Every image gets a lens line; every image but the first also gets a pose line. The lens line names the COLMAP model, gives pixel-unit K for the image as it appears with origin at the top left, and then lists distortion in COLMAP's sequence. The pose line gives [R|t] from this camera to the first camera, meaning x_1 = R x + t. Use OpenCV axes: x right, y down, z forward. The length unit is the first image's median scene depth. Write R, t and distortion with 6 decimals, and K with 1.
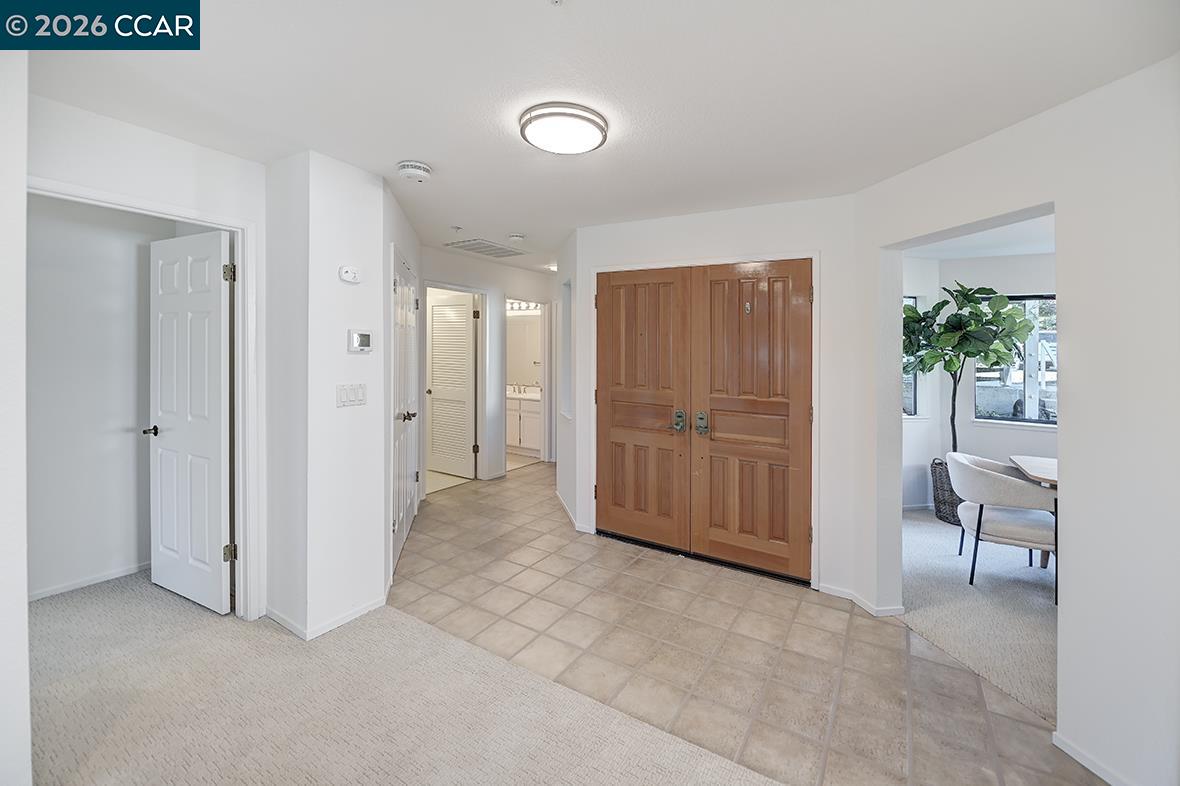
lens RADIAL K [[495.9, 0, 620.4], [0, 495.9, 362.7], [0, 0, 1]] dist [0.002470, -0.000012]
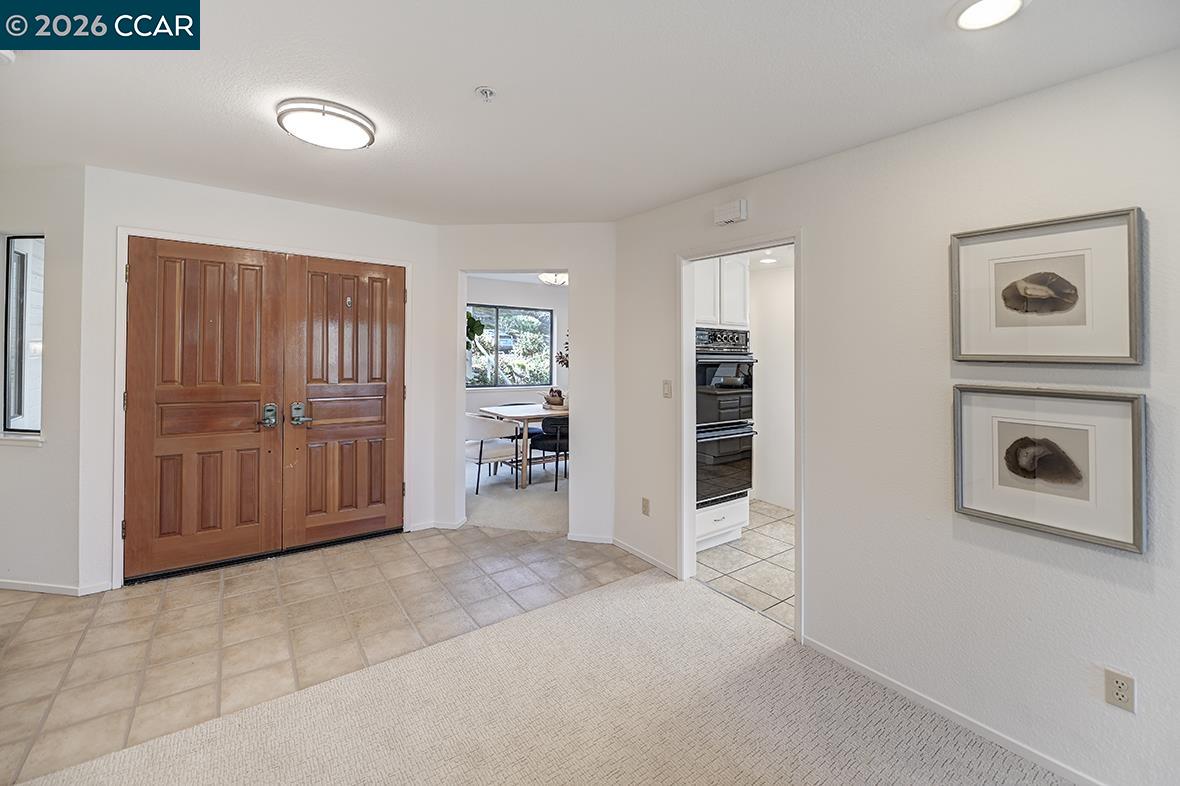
lens RADIAL K [[495.9, 0, 598.6], [0, 495.9, 339.3], [0, 0, 1]] dist [0.002470, -0.000012]
pose [[0.381613, 0.003331, 0.924316, -0.582013], [0.006589, 0.999958, -0.006324, -0.018320], [-0.924299, 0.008503, 0.381575, 0.069557]]
